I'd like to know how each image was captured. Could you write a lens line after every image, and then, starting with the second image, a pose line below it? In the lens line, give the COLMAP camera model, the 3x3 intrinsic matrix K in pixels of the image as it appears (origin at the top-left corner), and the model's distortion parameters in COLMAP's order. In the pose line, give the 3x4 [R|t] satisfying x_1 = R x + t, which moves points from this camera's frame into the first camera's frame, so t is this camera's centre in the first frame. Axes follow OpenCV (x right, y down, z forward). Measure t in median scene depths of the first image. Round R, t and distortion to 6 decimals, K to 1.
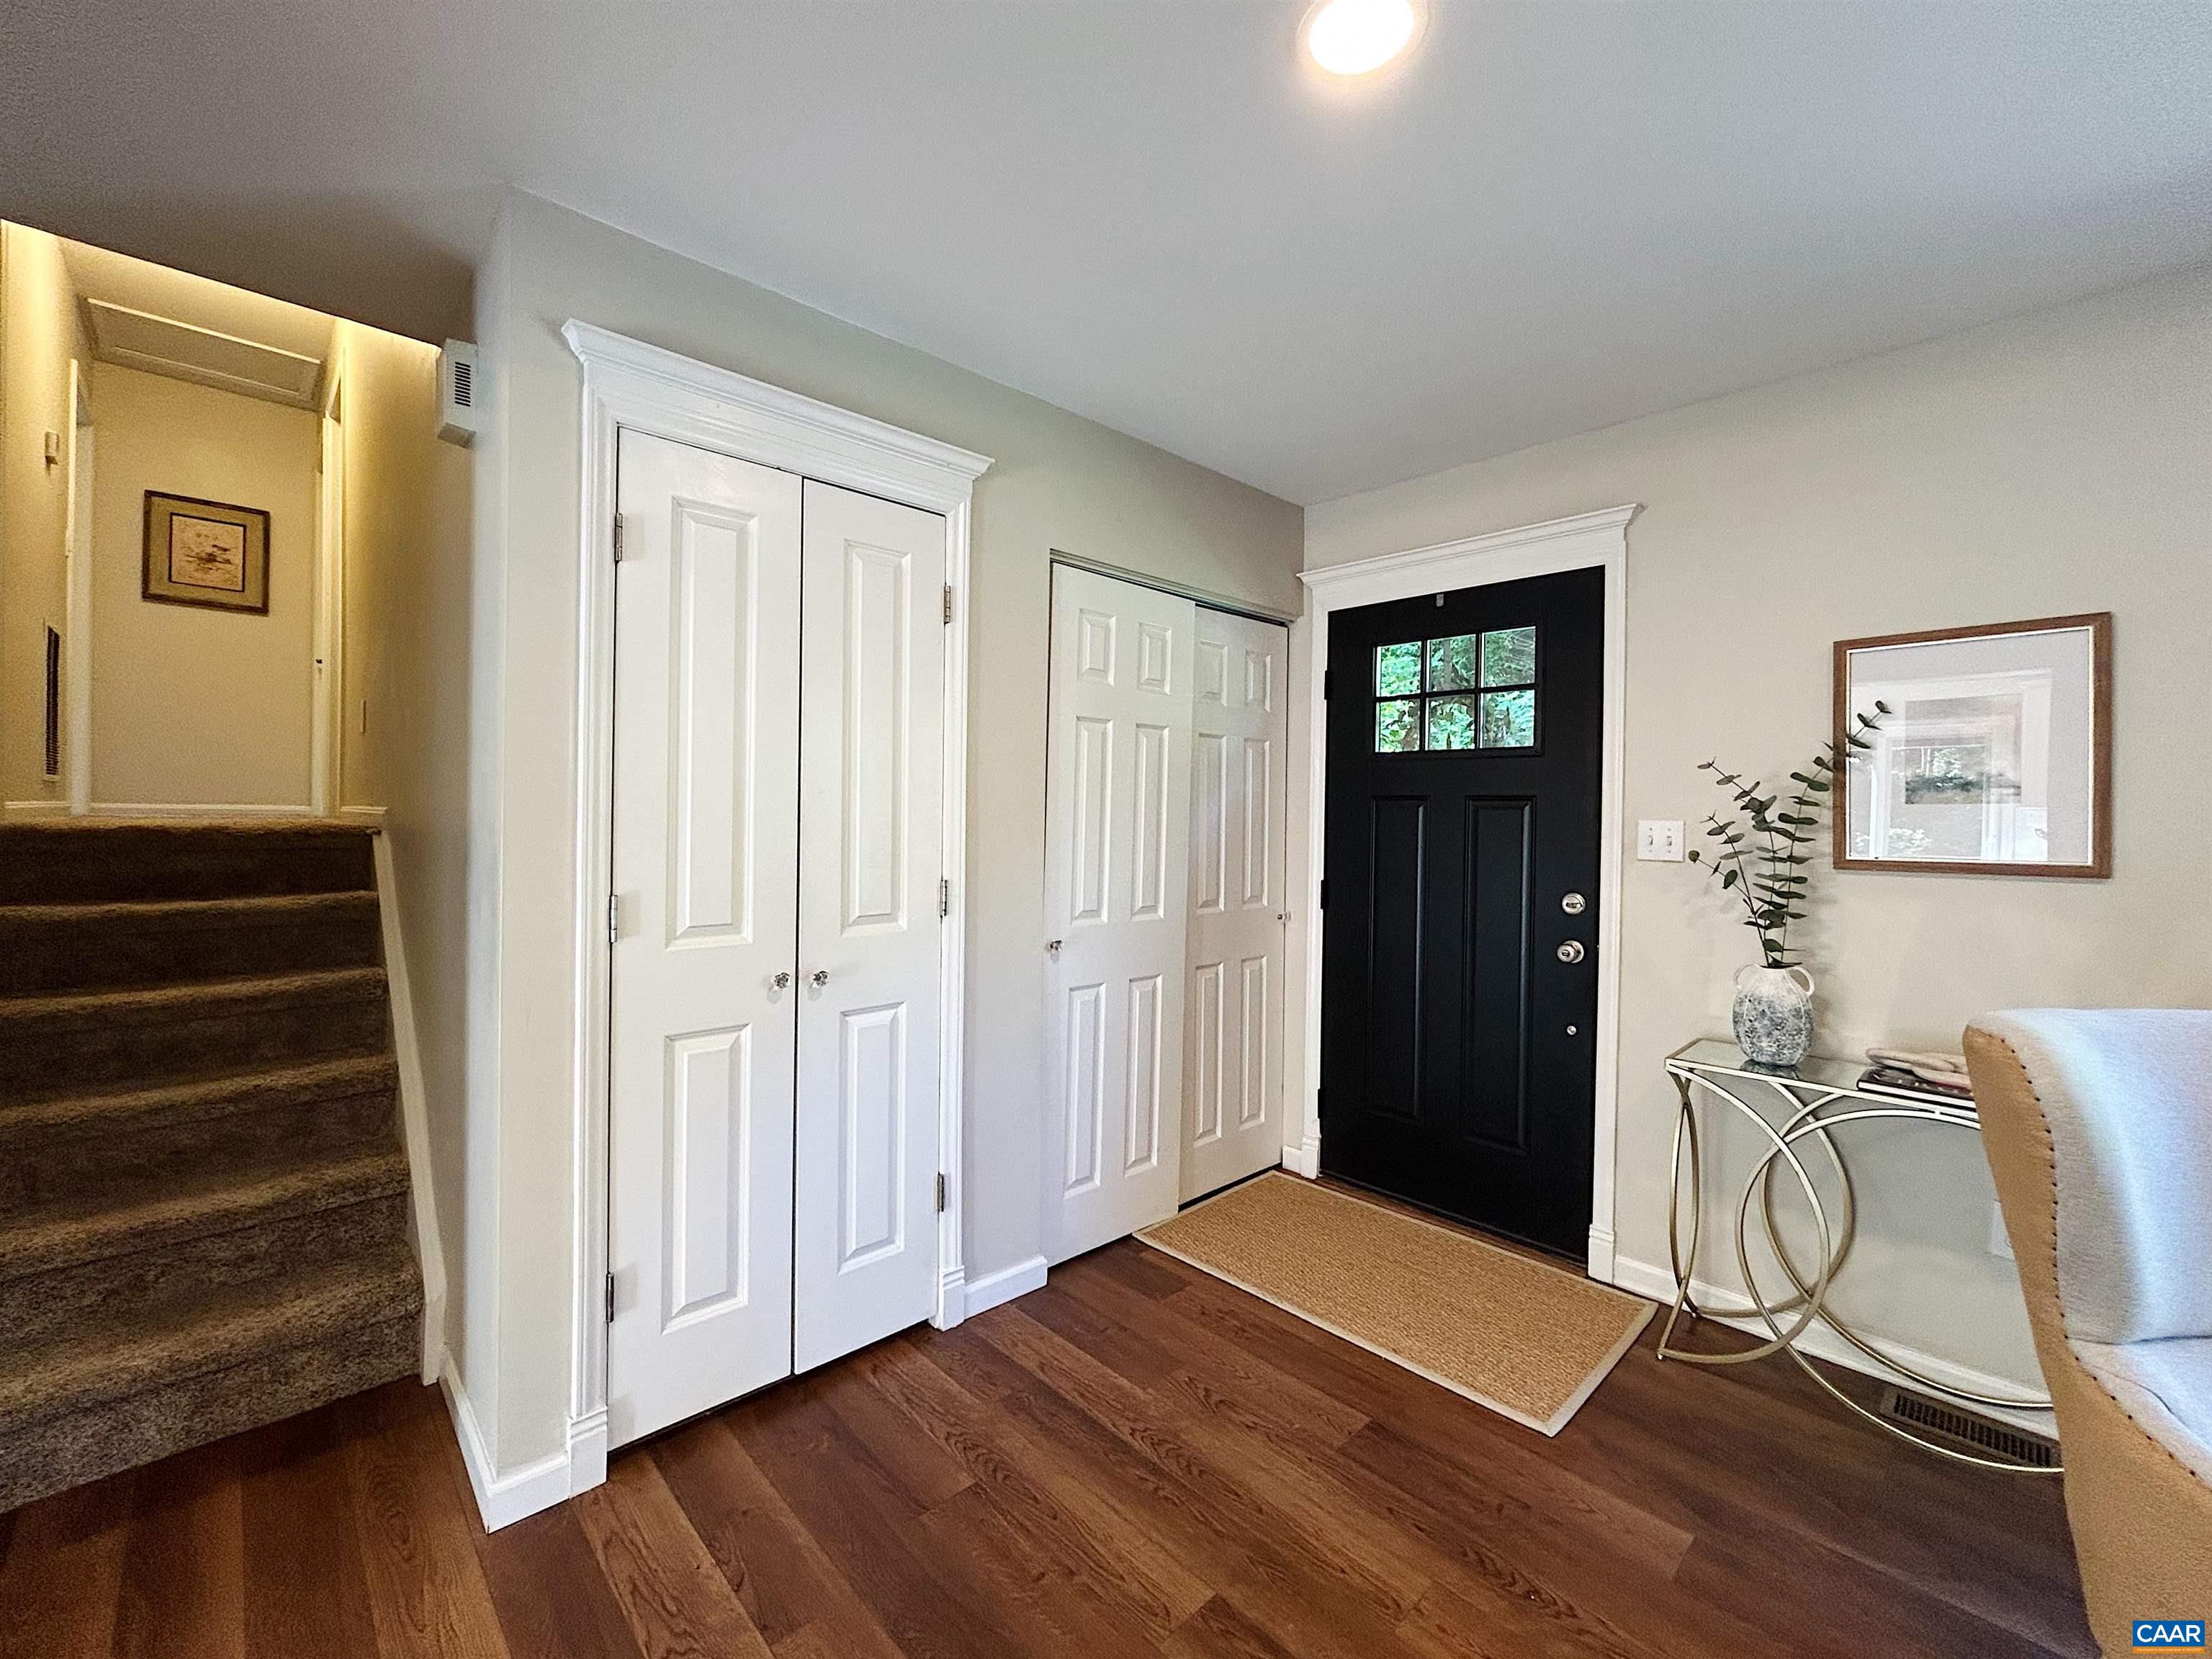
lens RADIAL K [[917.2, 0, 1106.0], [0, 917.2, 829.5], [0, 0, 1]] dist [0.000582, 0.000097]
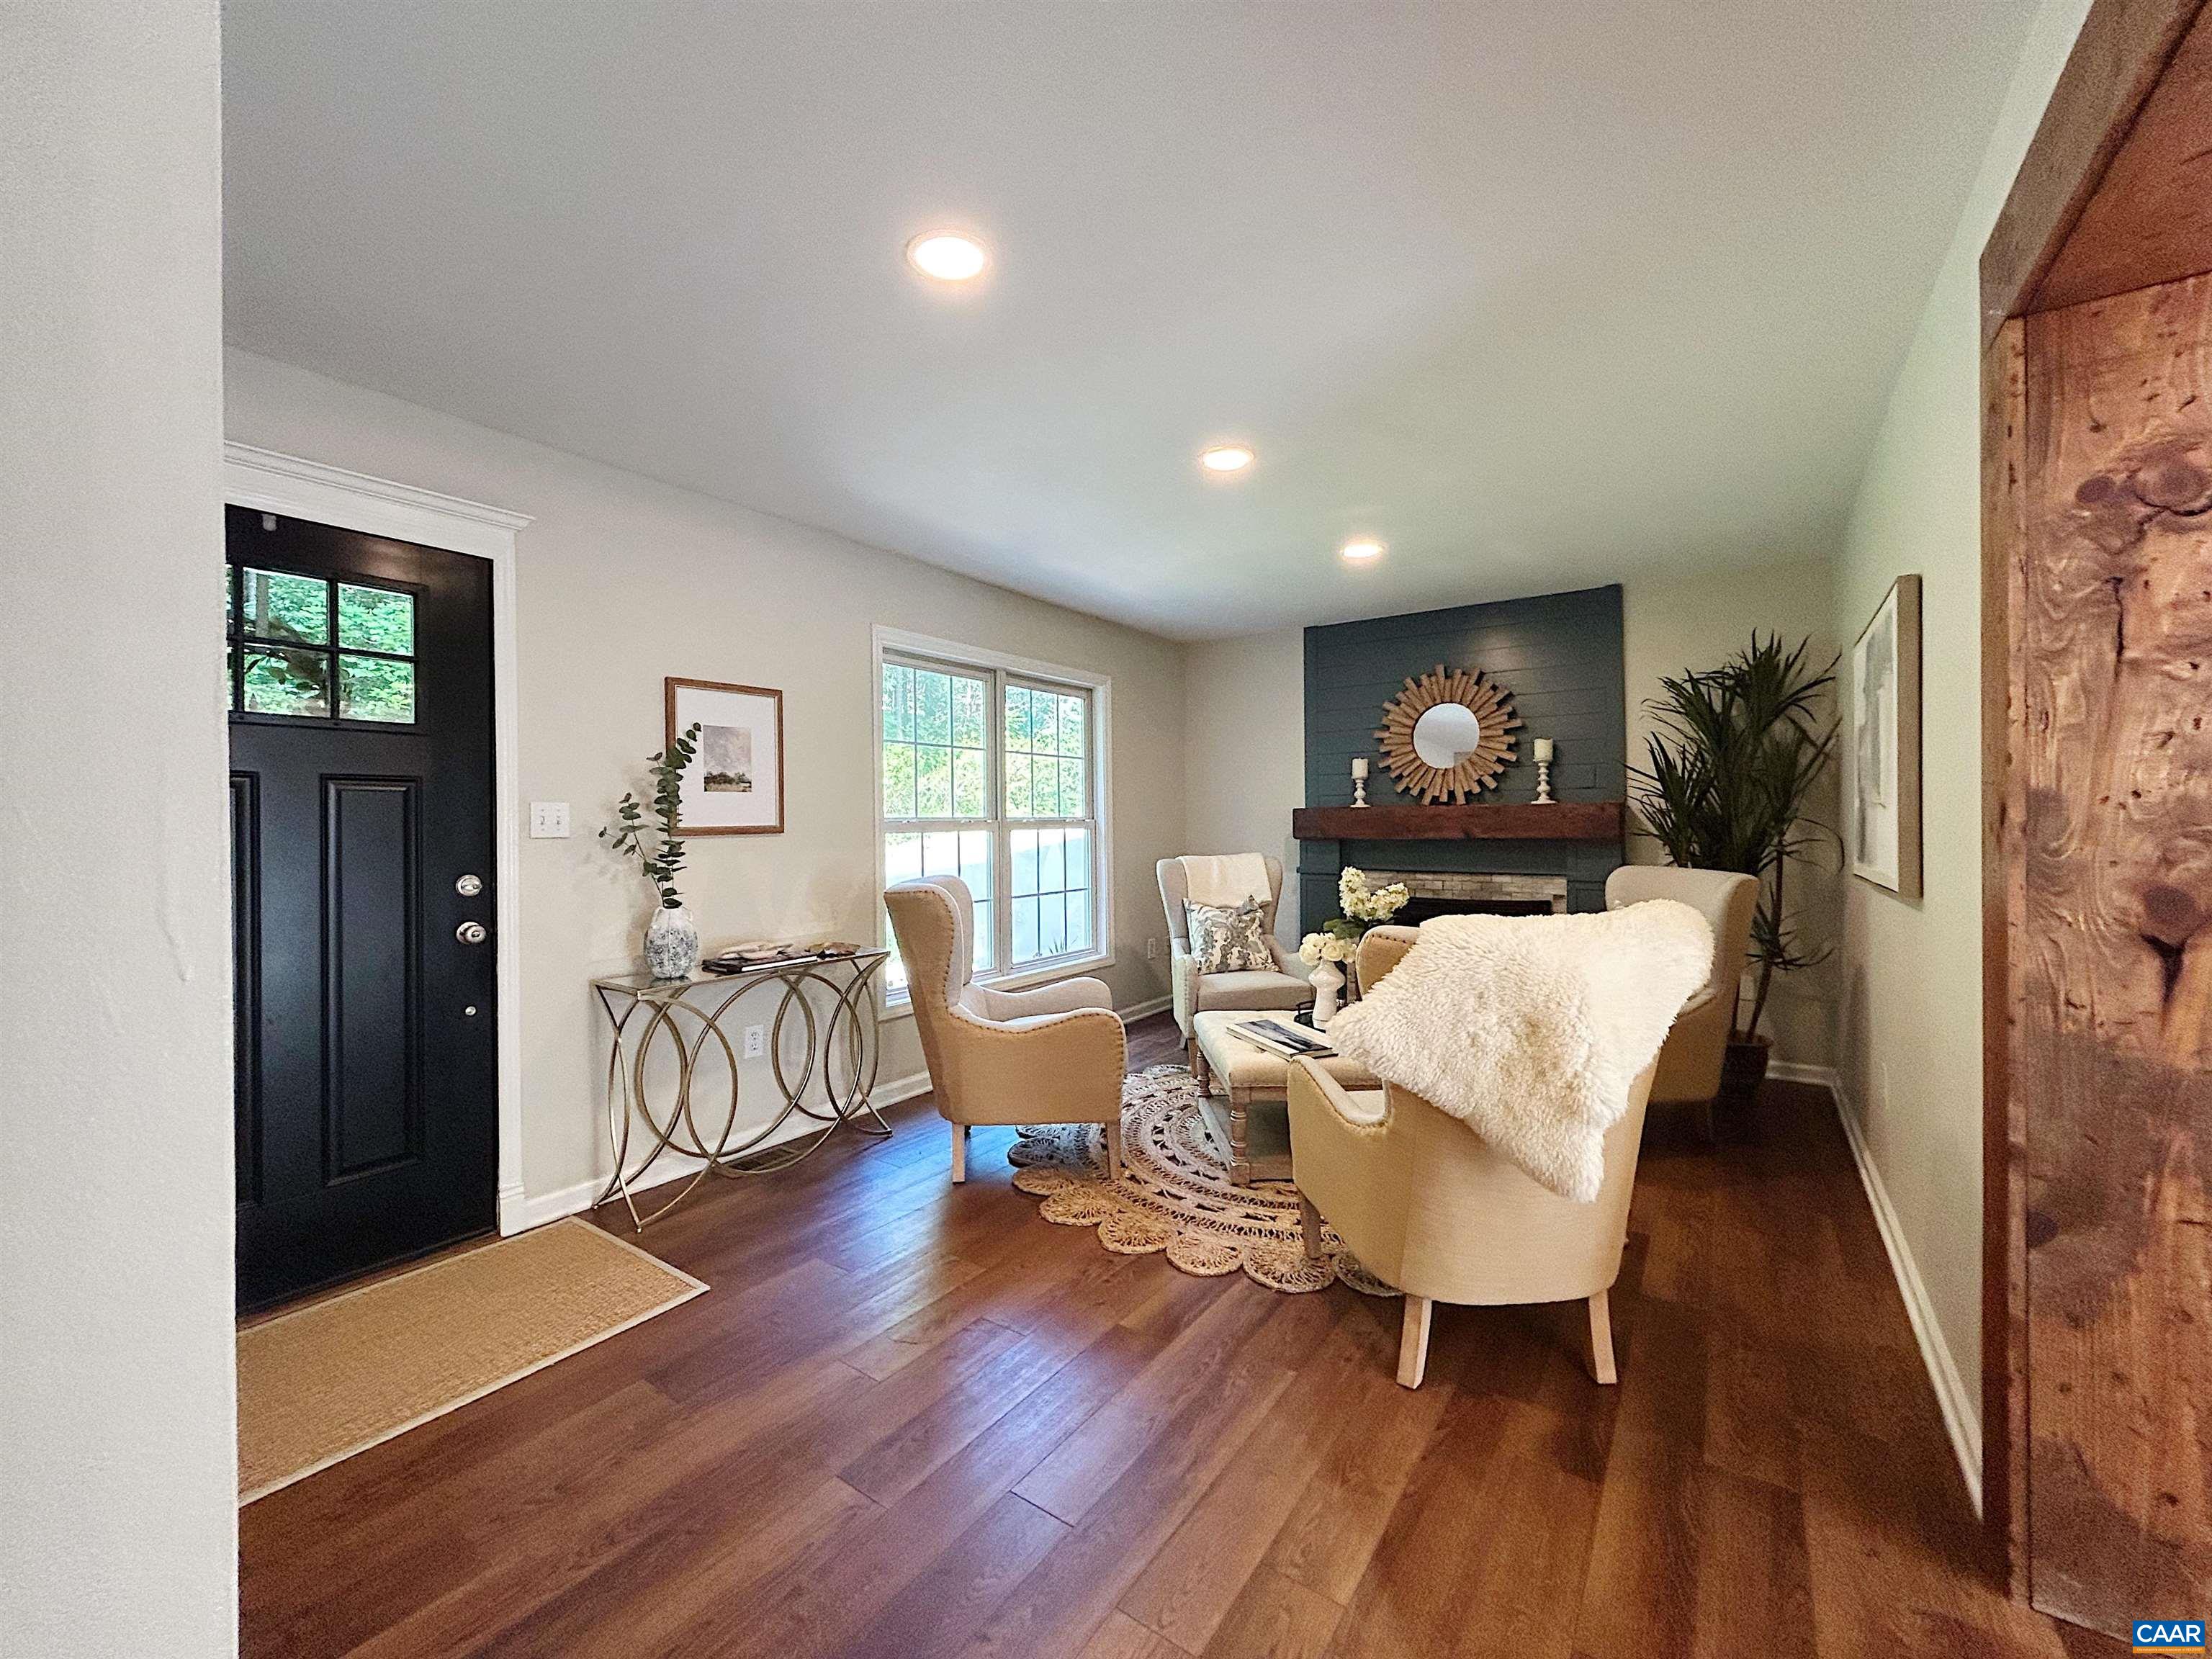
lens RADIAL K [[894.7, 0, 1106.0], [0, 894.7, 829.5], [0, 0, 1]] dist [-0.003484, 0.003461]
pose [[-0.198114, -0.024218, 0.979880, -0.677952], [0.019424, 0.999401, 0.028628, 0.005440], [-0.979987, 0.024704, -0.197525, 0.581525]]
